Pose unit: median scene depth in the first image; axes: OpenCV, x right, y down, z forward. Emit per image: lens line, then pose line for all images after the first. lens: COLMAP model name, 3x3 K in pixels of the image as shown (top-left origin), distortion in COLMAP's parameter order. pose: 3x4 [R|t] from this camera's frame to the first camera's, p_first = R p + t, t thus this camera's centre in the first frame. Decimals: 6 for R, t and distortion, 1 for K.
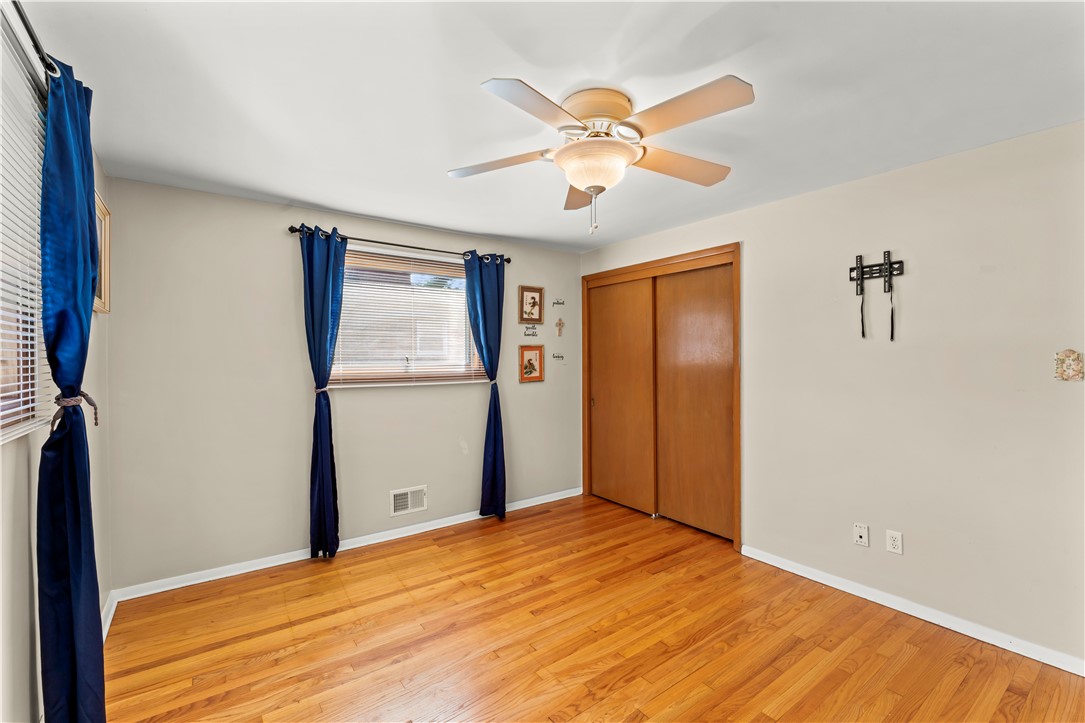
lens RADIAL K [[464.8, 0, 535.8], [0, 464.8, 360.2], [0, 0, 1]] dist [-0.001295, -0.000585]
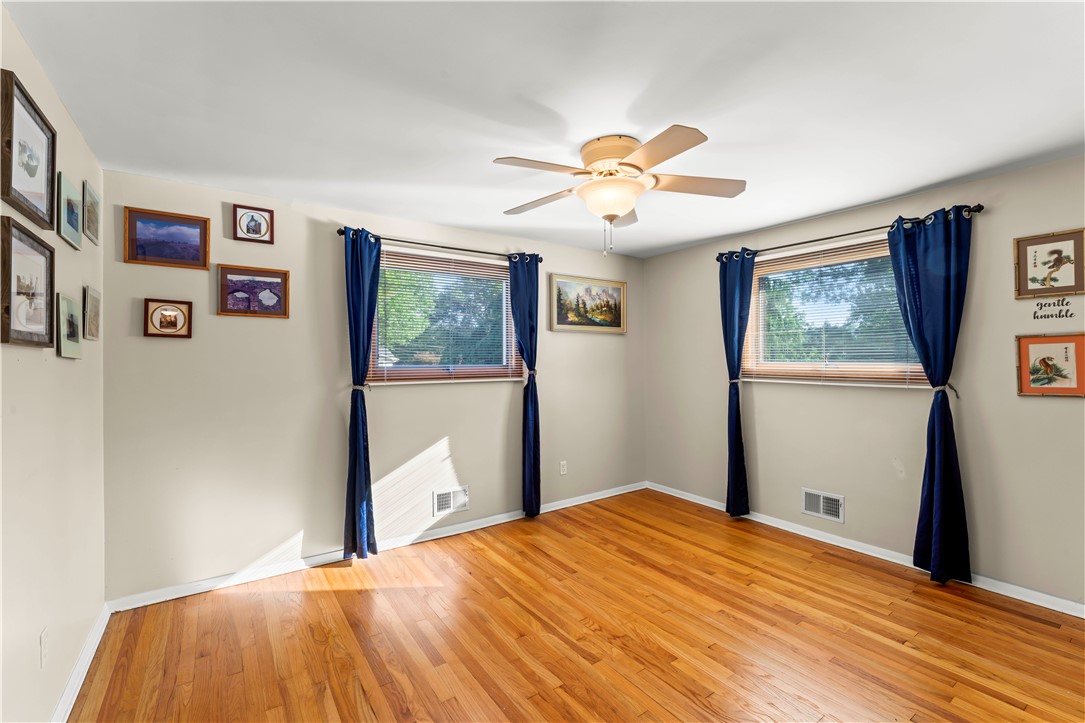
lens RADIAL K [[464.8, 0, 536.9], [0, 464.8, 359.4], [0, 0, 1]] dist [-0.001295, -0.000585]
pose [[-0.015458, 0.008347, -0.999846, 0.641458], [-0.003954, 0.999957, 0.008409, -0.002533], [0.999873, 0.004083, -0.015424, 0.398507]]
